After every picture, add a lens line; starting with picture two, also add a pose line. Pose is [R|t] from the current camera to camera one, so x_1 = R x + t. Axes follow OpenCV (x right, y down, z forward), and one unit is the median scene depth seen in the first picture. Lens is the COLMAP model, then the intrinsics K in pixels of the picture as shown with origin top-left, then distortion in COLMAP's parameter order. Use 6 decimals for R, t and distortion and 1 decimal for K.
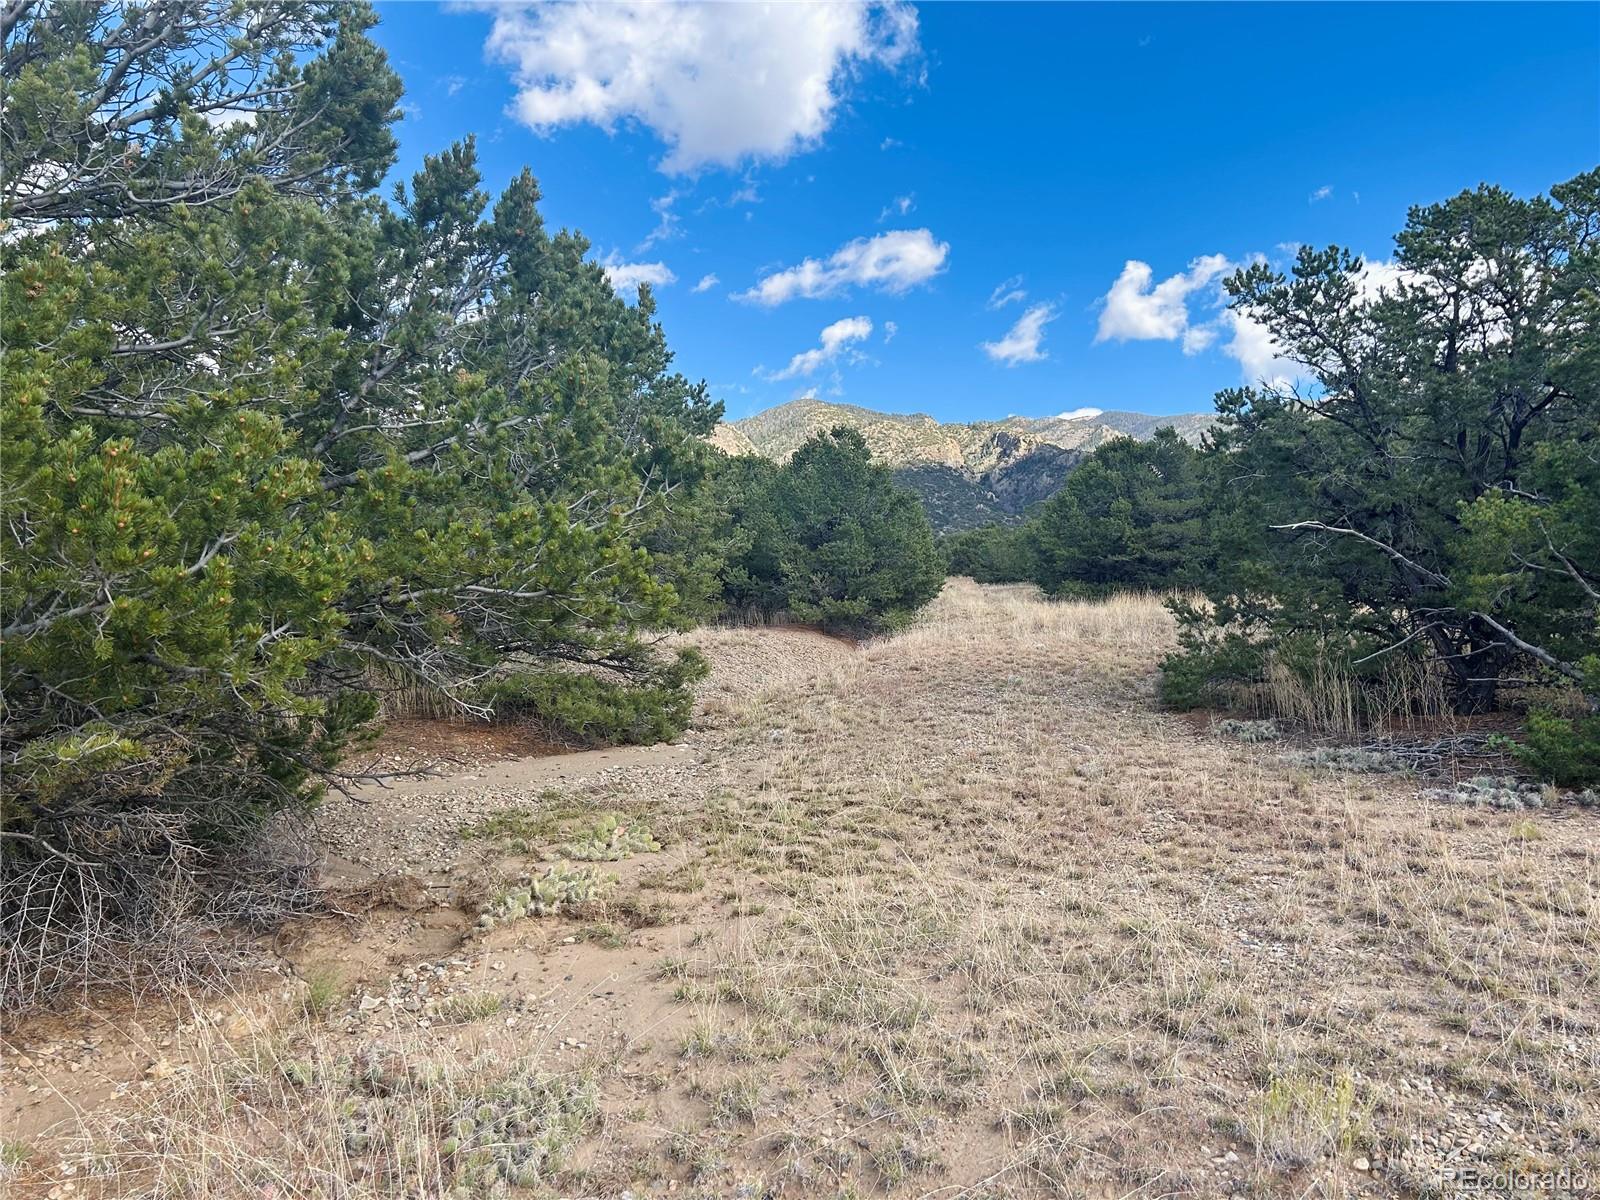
lens RADIAL K [[1211.7, 0, 801.4], [0, 1211.7, 603.4], [0, 0, 1]] dist [0.003021, 0.000208]
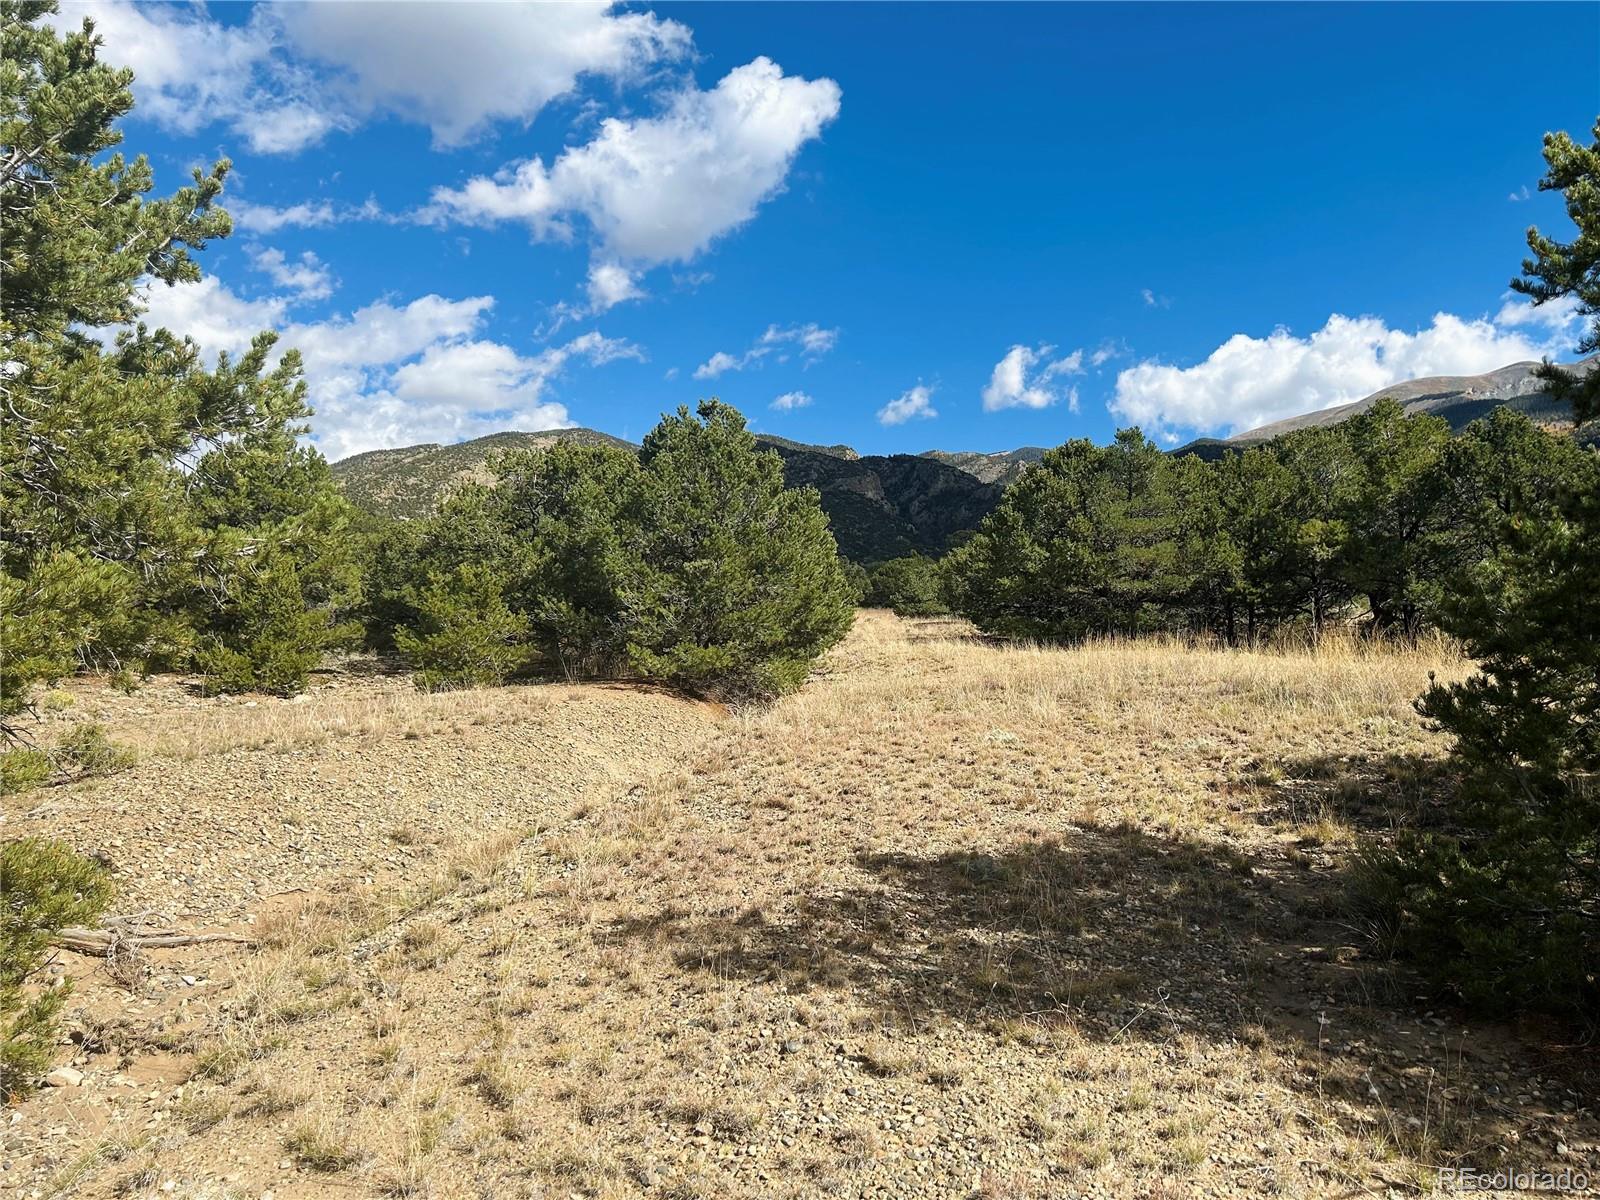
lens RADIAL K [[1211.7, 0, 799.4], [0, 1211.7, 599.1], [0, 0, 1]] dist [0.003021, 0.000208]
pose [[0.997901, 0.009553, 0.064046, 0.033696], [-0.007735, 0.999562, -0.028580, -0.007419], [-0.064291, 0.028024, 0.997538, 0.240326]]
